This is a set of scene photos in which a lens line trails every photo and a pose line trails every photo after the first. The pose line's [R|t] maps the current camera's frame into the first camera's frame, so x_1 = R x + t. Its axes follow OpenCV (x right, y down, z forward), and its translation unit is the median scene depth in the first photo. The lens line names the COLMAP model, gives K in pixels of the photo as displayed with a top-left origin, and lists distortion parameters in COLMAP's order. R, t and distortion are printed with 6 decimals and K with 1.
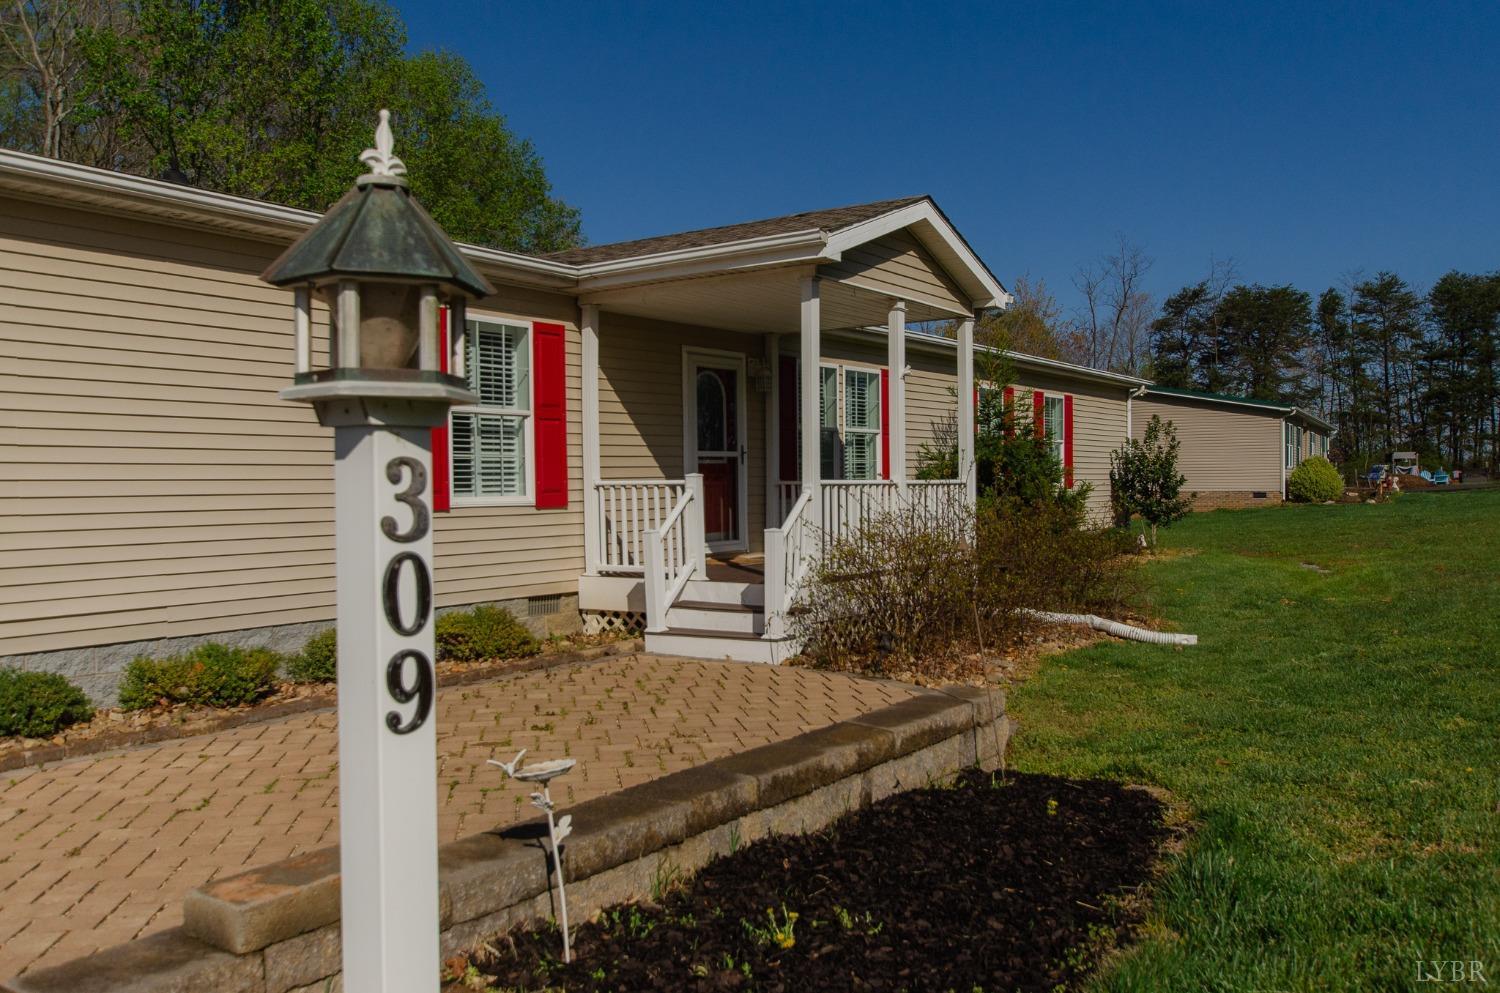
lens RADIAL K [[1211.7, 0, 750.0], [0, 1211.7, 496.5], [0, 0, 1]] dist [-0.002426, -0.001593]
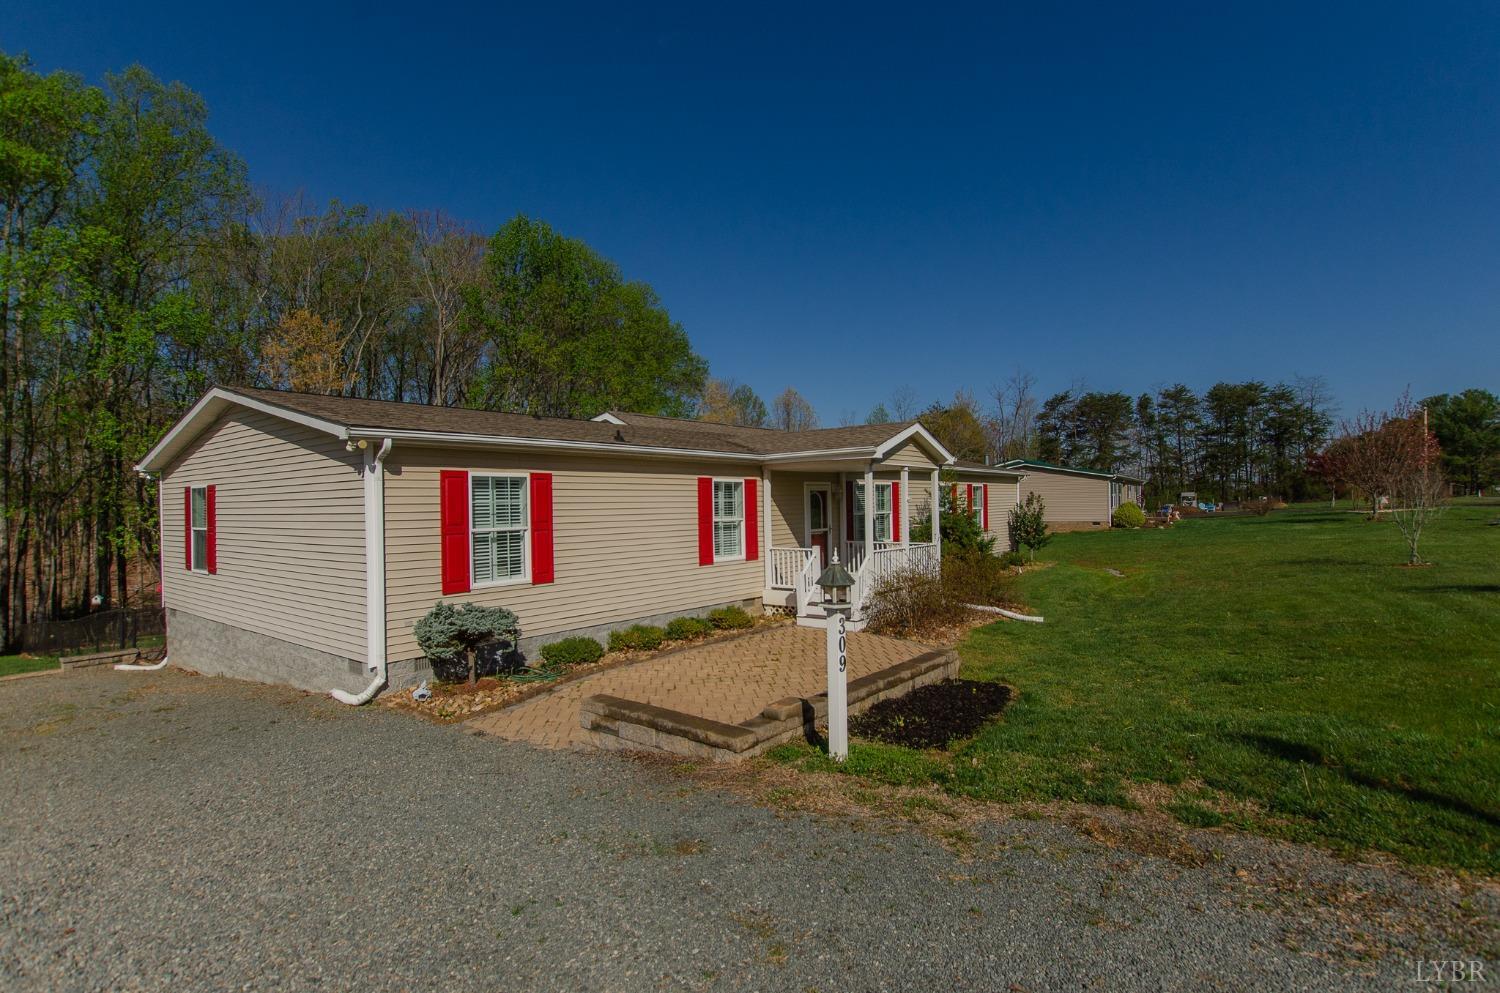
lens RADIAL K [[715.9, 0, 750.0], [0, 715.9, 496.5], [0, 0, 1]] dist [0.003208, -0.000602]
pose [[0.997869, -0.005935, -0.064984, -0.078735], [0.004533, 0.999754, -0.021706, -0.079872], [0.065097, 0.021365, 0.997650, -0.342708]]
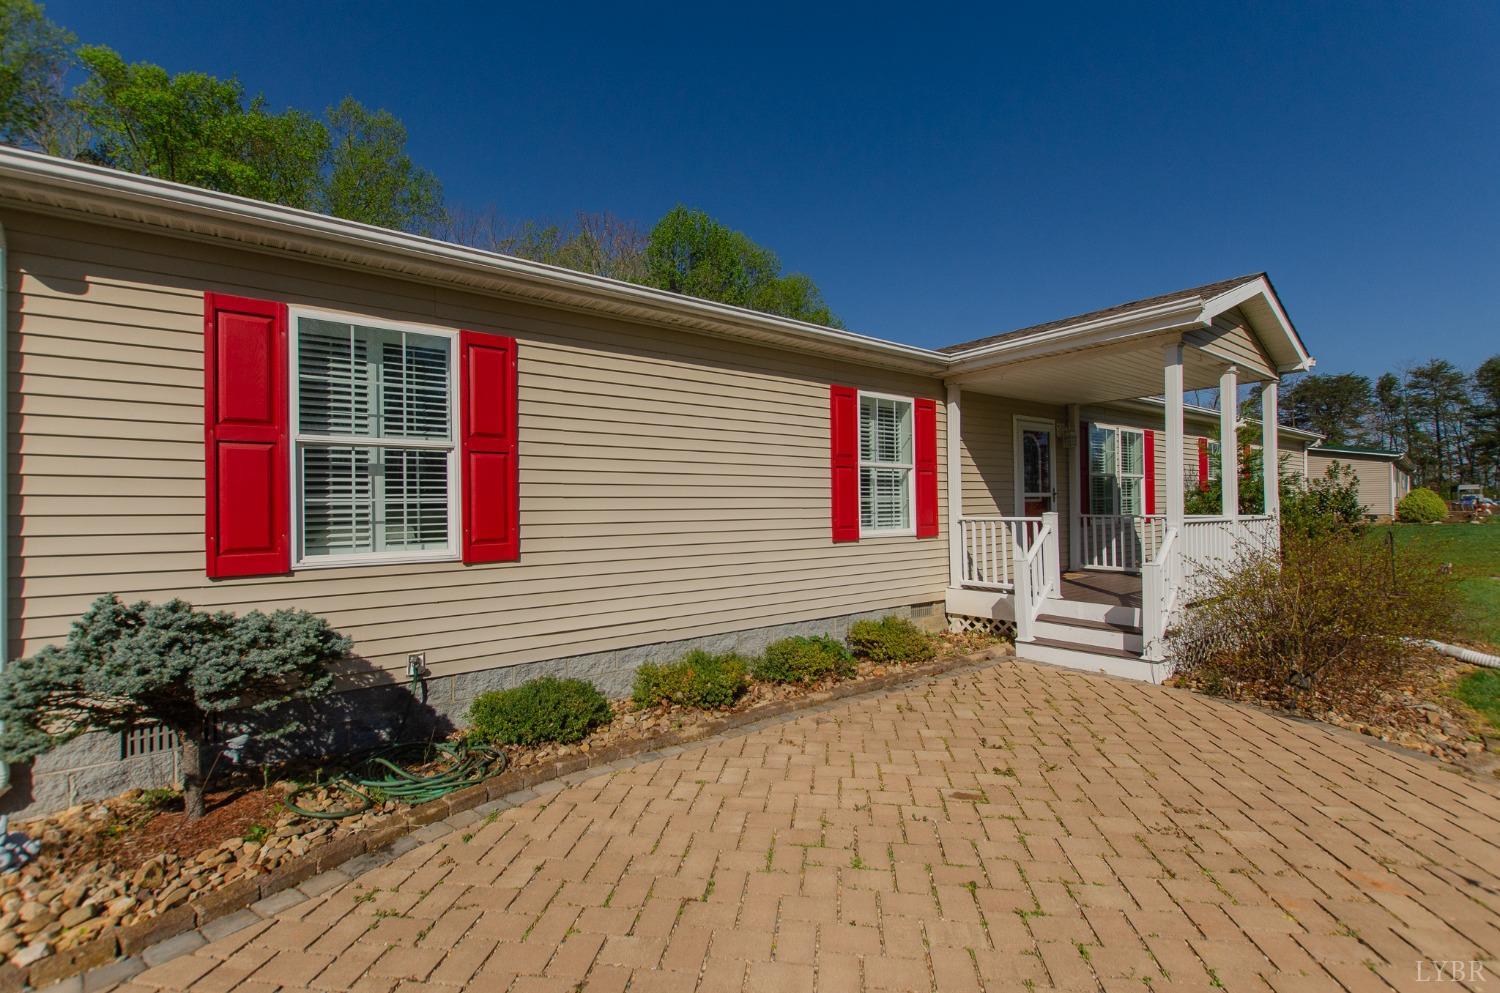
lens RADIAL K [[644.9, 0, 750.0], [0, 644.9, 496.5], [0, 0, 1]] dist [0.004136, 0.000249]
pose [[0.952325, -0.006072, -0.305024, -0.132003], [-0.001890, 0.999665, -0.025799, -0.016696], [0.305078, 0.025145, 0.951995, 0.261573]]
